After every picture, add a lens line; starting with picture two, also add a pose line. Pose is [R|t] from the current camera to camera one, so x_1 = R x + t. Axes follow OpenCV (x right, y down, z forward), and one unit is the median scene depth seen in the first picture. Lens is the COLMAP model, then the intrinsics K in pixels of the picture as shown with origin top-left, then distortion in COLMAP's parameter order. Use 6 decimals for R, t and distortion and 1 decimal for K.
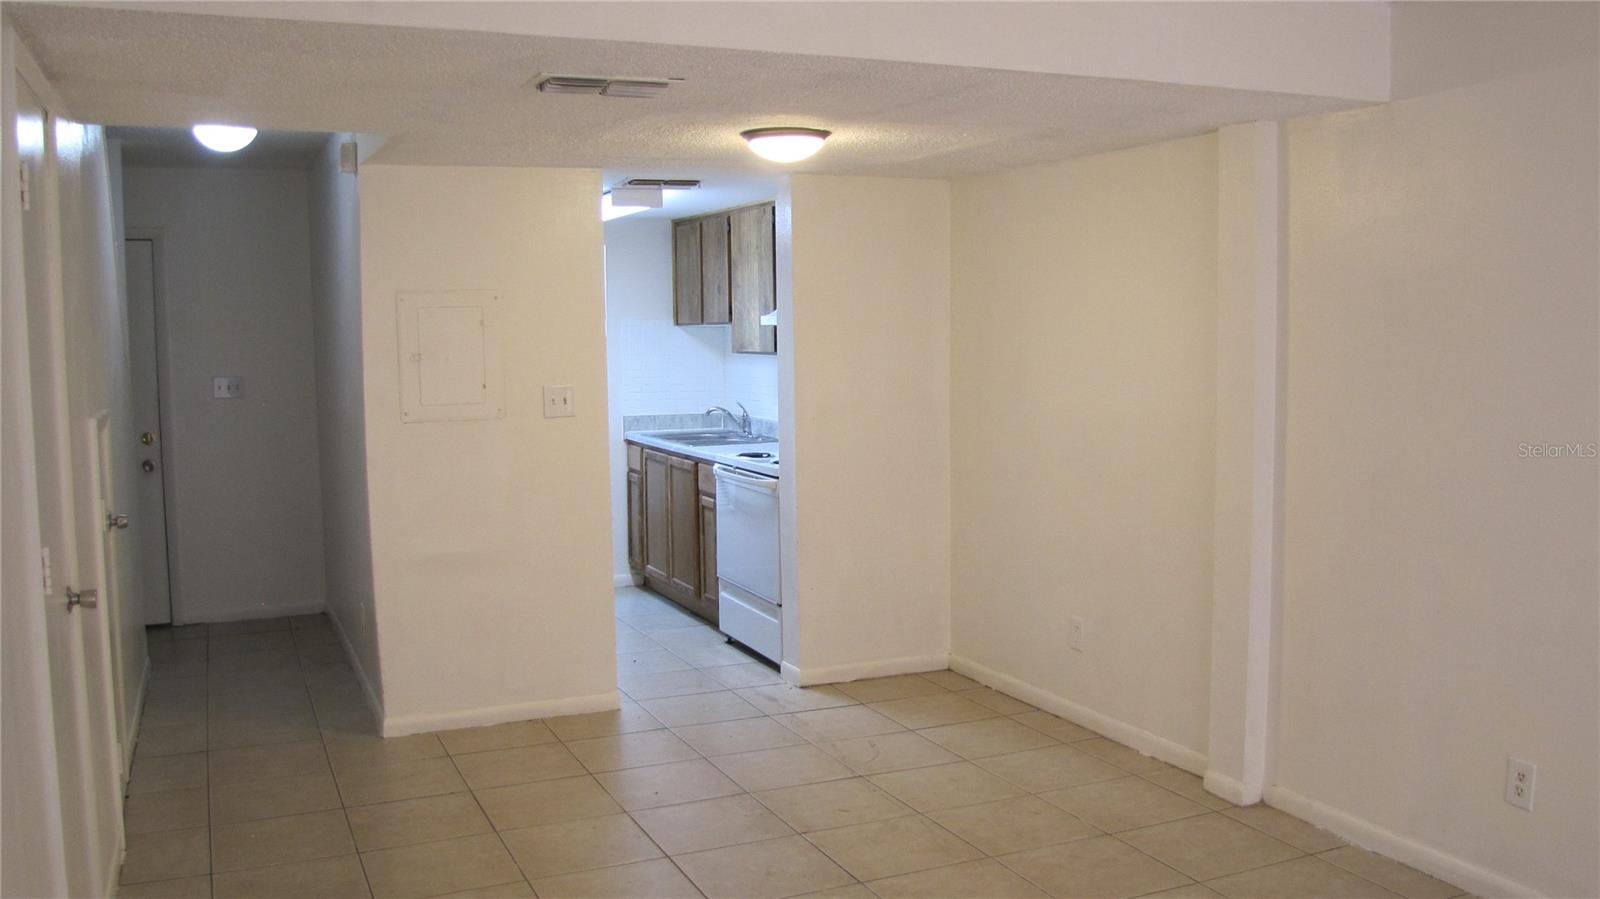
lens RADIAL K [[1376.6, 0, 800.0], [0, 1376.6, 449.5], [0, 0, 1]] dist [-0.183765, 0.160868]
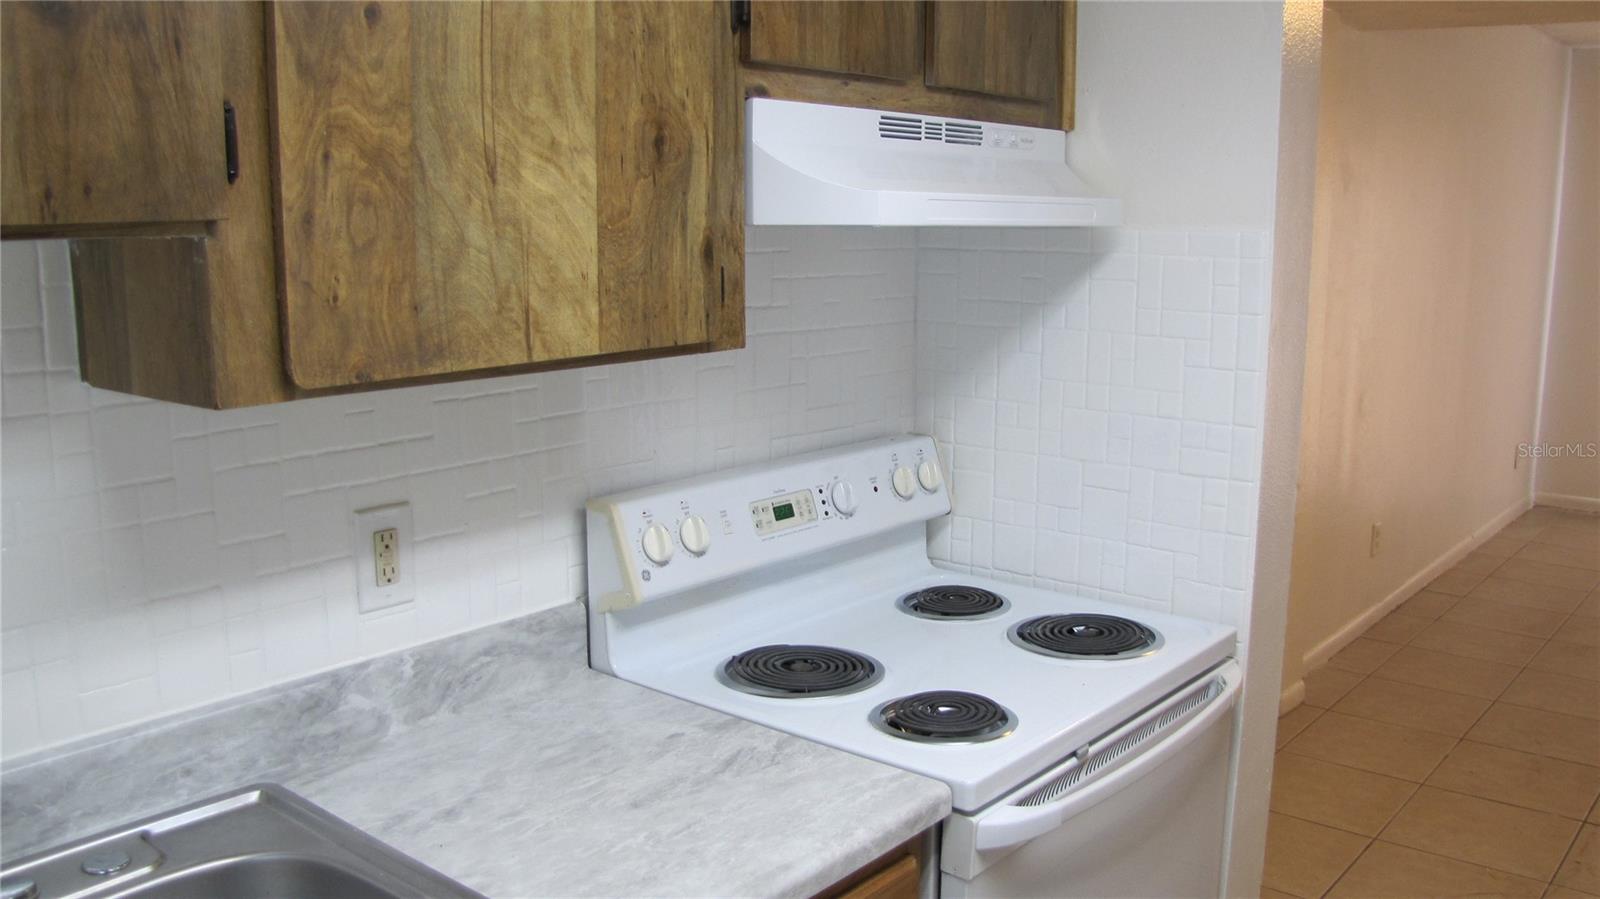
lens RADIAL K [[1376.6, 0, 800.0], [0, 1376.6, 449.5], [0, 0, 1]] dist [-0.183765, 0.160868]
pose [[-0.431653, -0.147814, 0.889847, -0.209869], [0.086175, 0.975213, 0.203796, -0.086816], [-0.897914, 0.164652, -0.408216, 0.947074]]
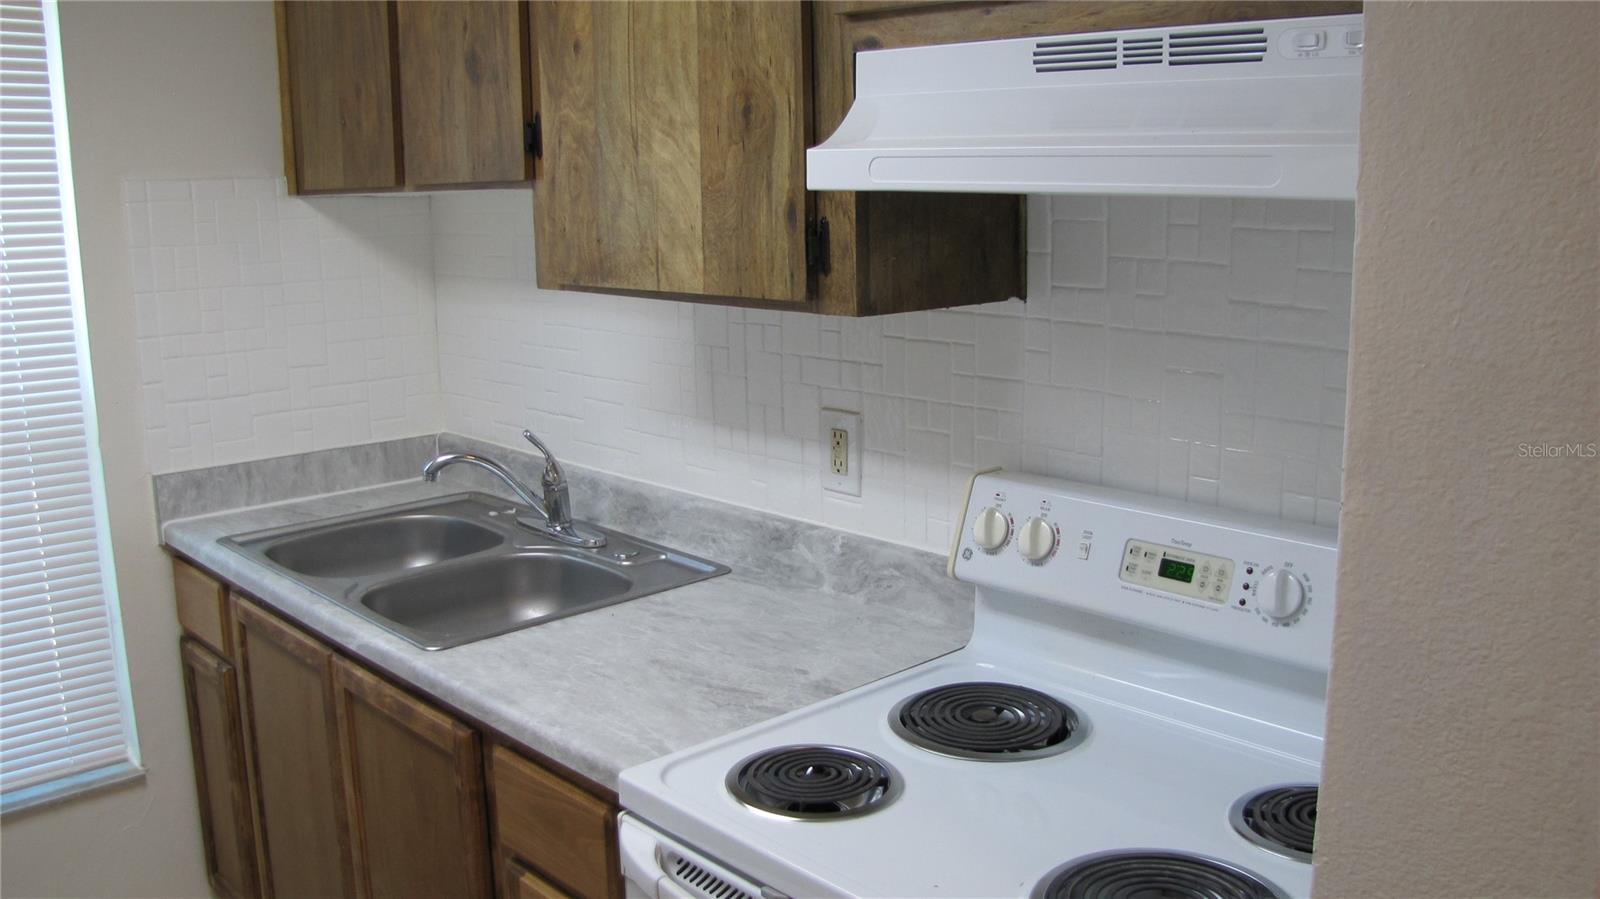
lens RADIAL K [[1376.6, 0, 800.0], [0, 1376.6, 449.5], [0, 0, 1]] dist [-0.183765, 0.160868]
pose [[0.945055, -0.068808, 0.319589, -0.085865], [0.035595, 0.993445, 0.108632, -0.061885], [-0.324969, -0.091287, 0.941309, 0.669819]]
